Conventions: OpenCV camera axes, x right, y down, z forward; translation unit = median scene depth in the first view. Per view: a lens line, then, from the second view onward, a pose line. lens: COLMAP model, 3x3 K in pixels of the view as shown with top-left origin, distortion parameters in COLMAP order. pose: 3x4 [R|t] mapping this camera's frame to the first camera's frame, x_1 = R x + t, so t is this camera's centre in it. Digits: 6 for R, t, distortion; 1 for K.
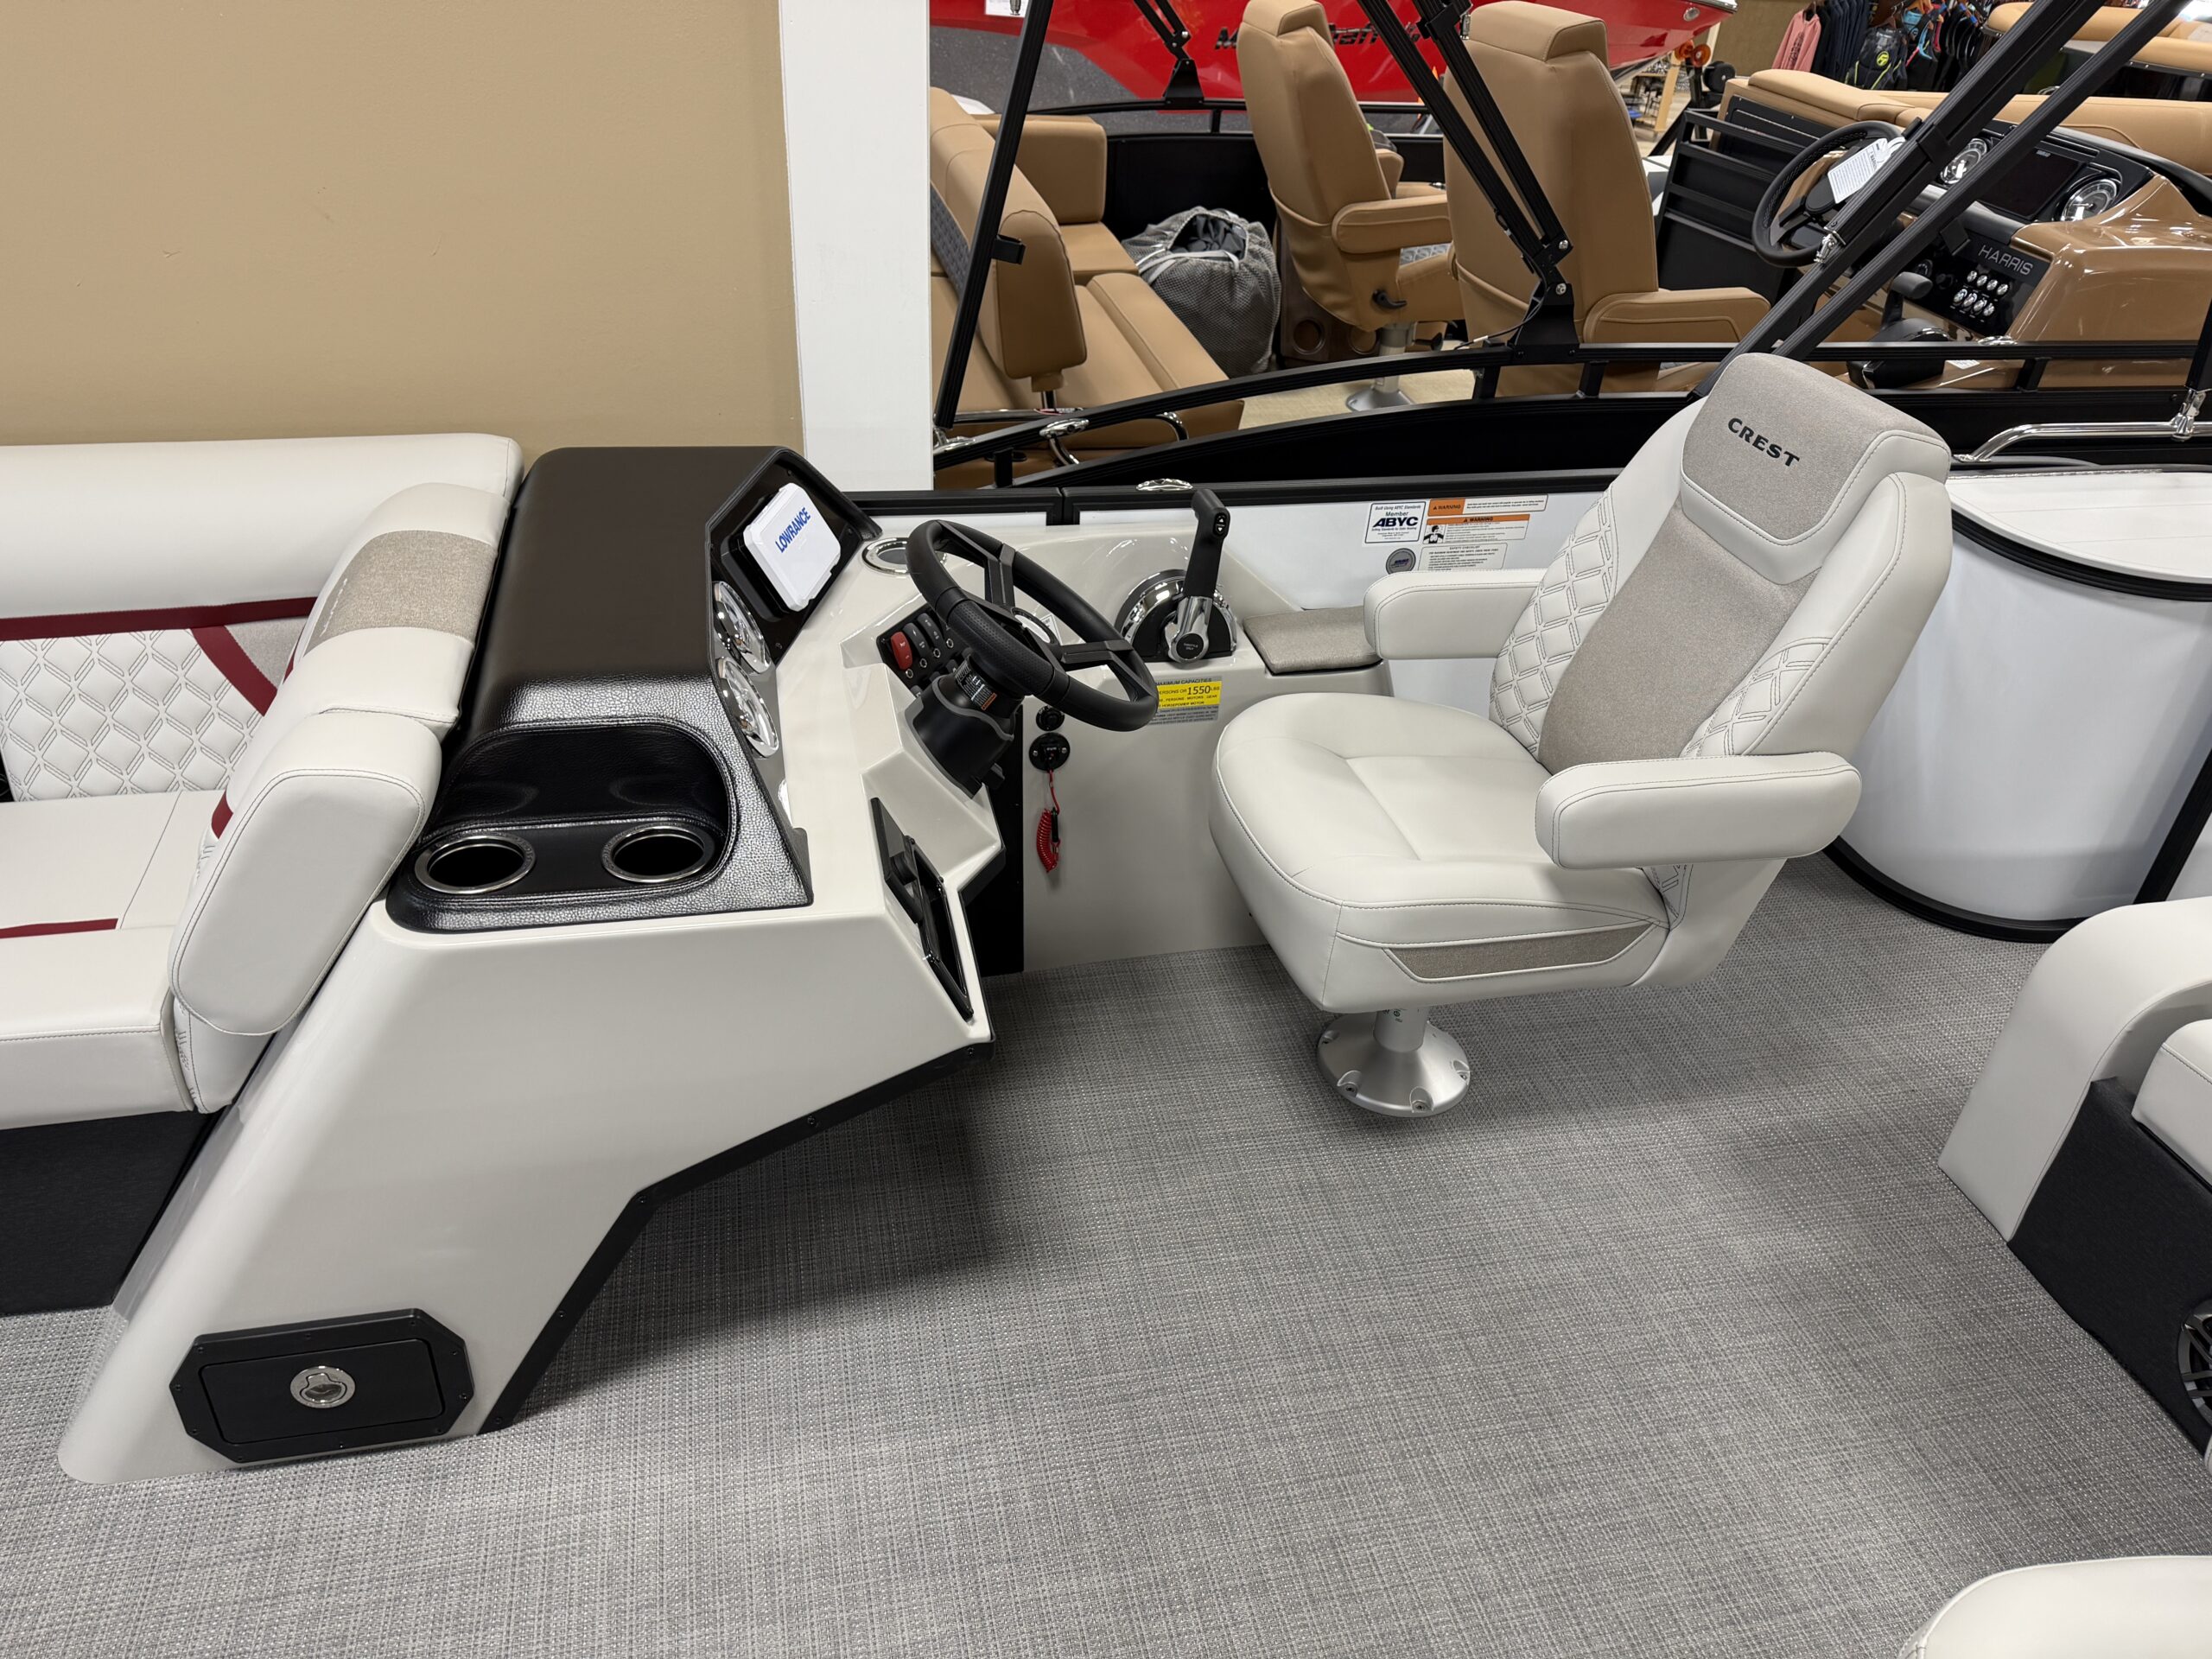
lens RADIAL K [[1562.7, 0, 1112.8], [0, 1562.7, 853.6], [0, 0, 1]] dist [0.041371, -0.044807]
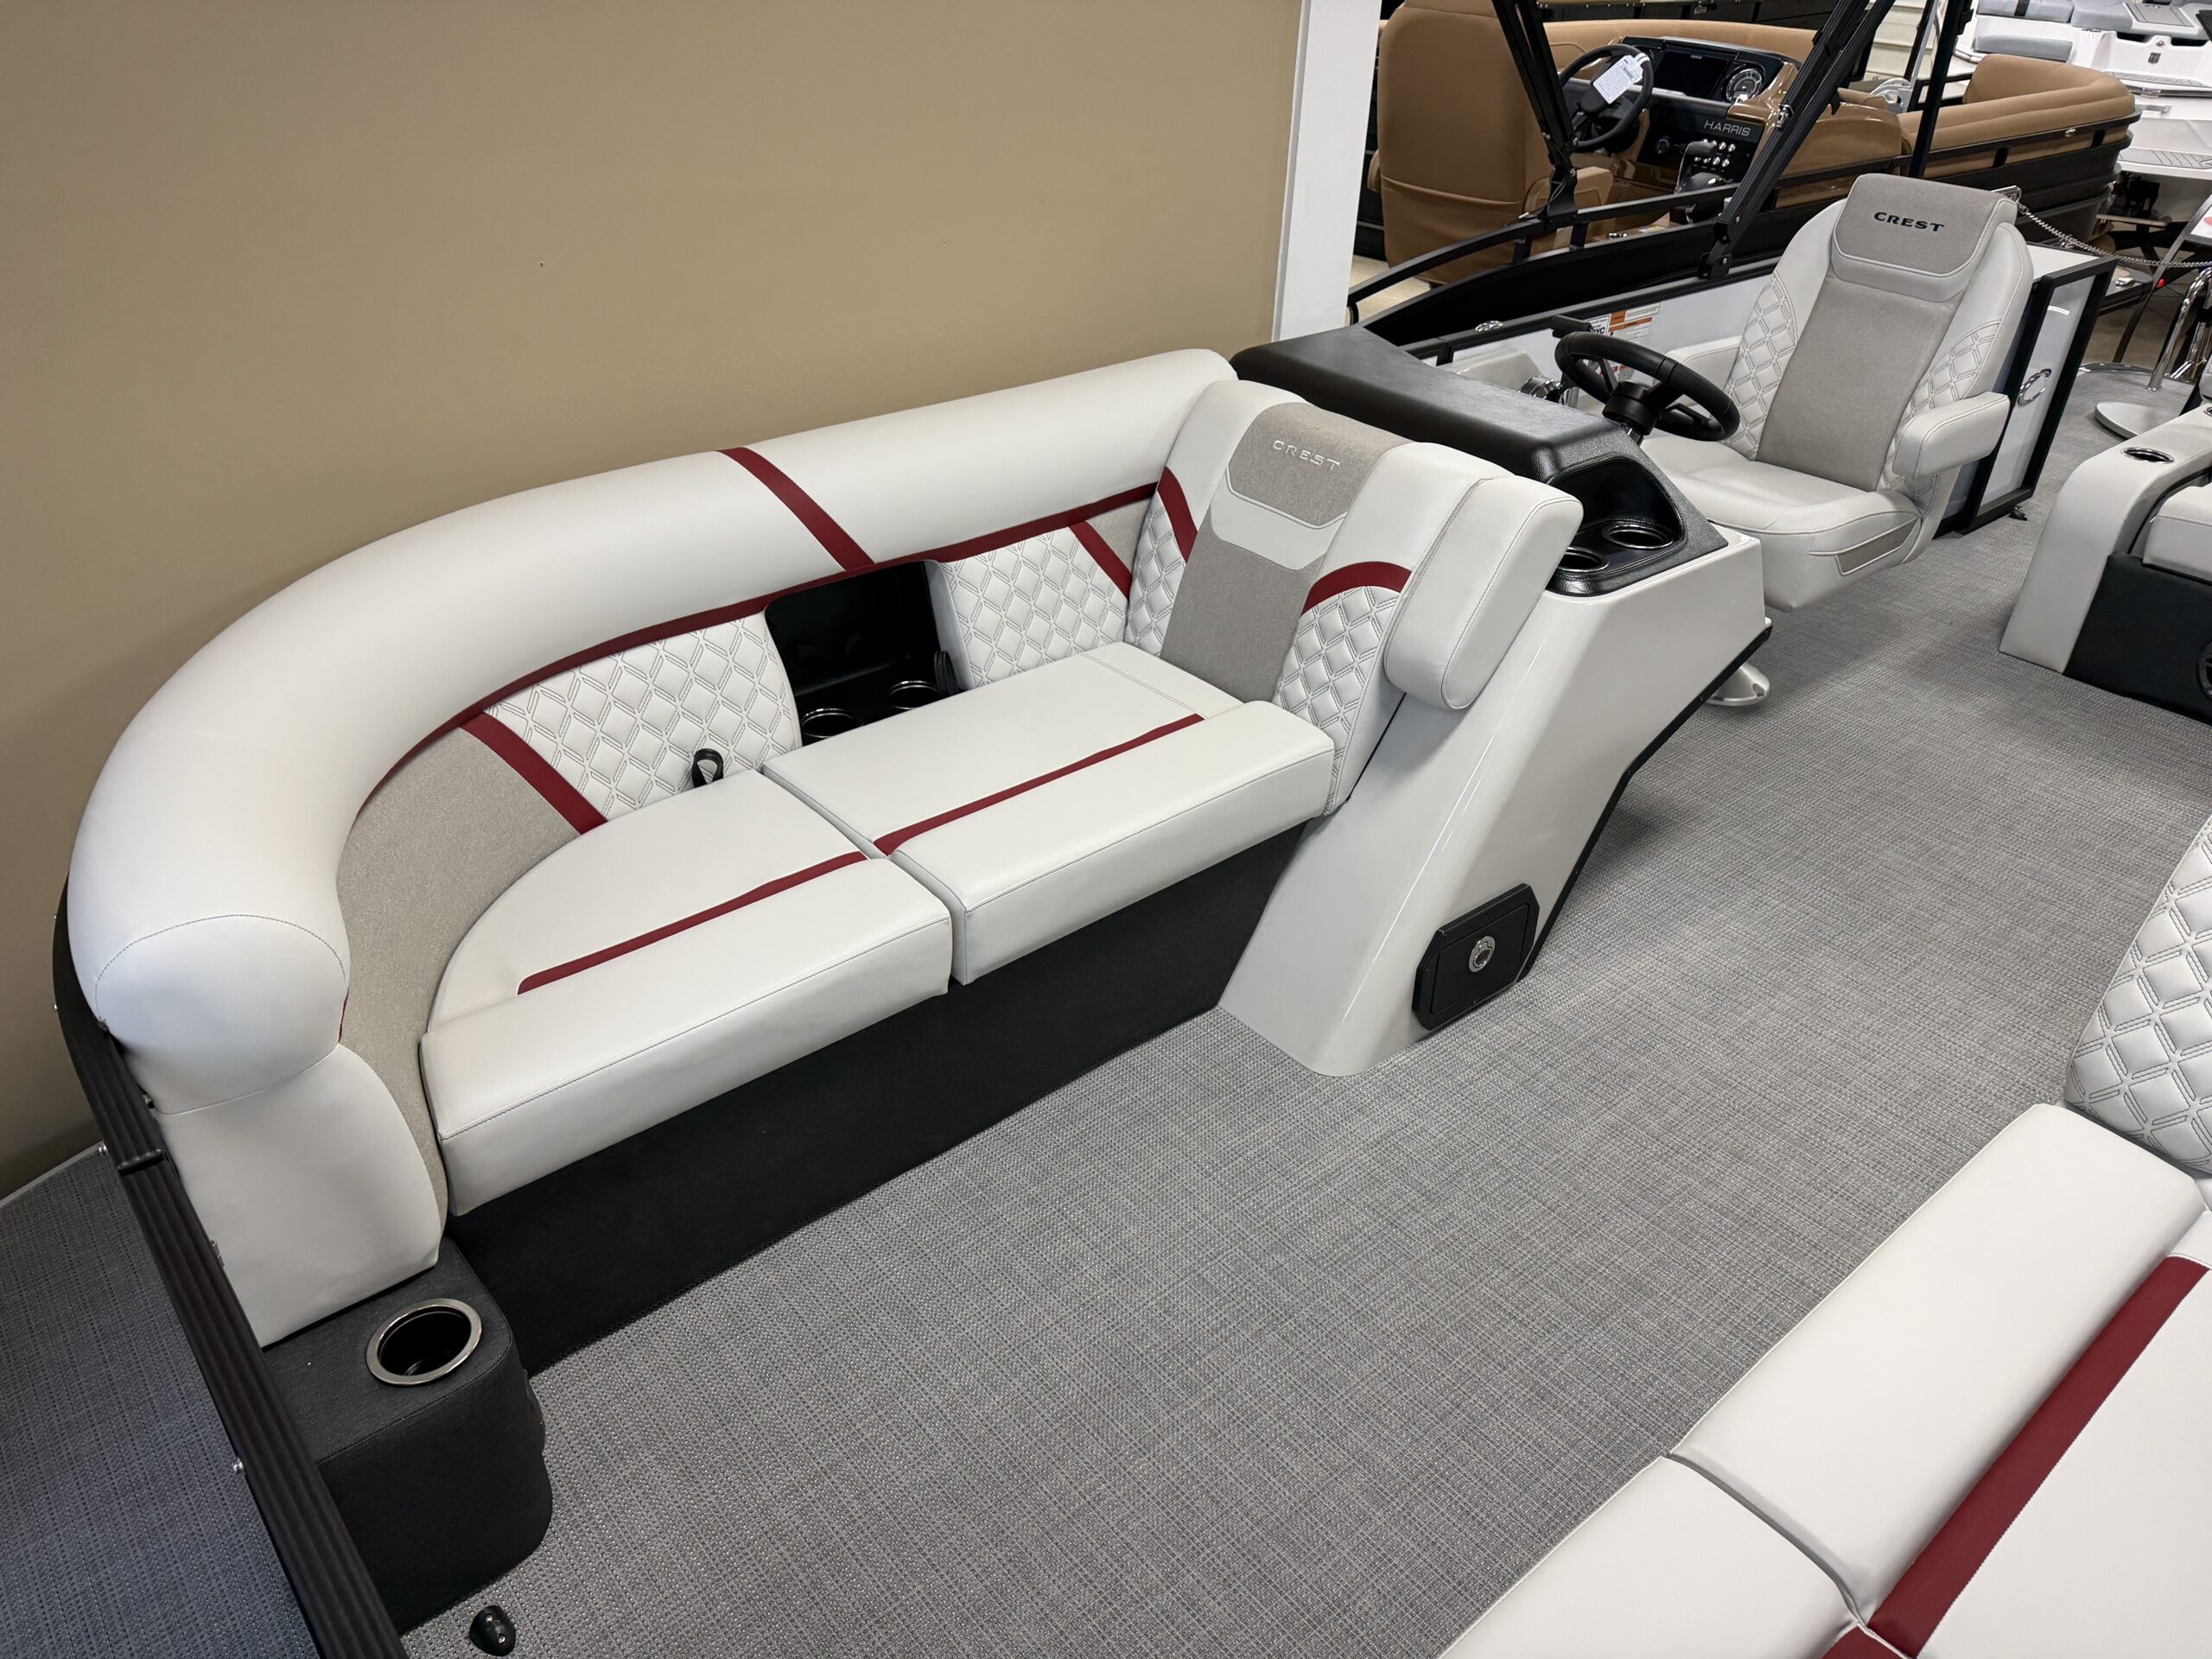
lens RADIAL K [[1562.7, 0, 1098.3], [0, 1562.7, 848.8], [0, 0, 1]] dist [0.041371, -0.044807]
pose [[0.888735, -0.275531, 0.366378, -1.105899], [0.274205, 0.959992, 0.056804, 0.047636], [-0.367371, 0.049979, 0.928731, -0.208045]]
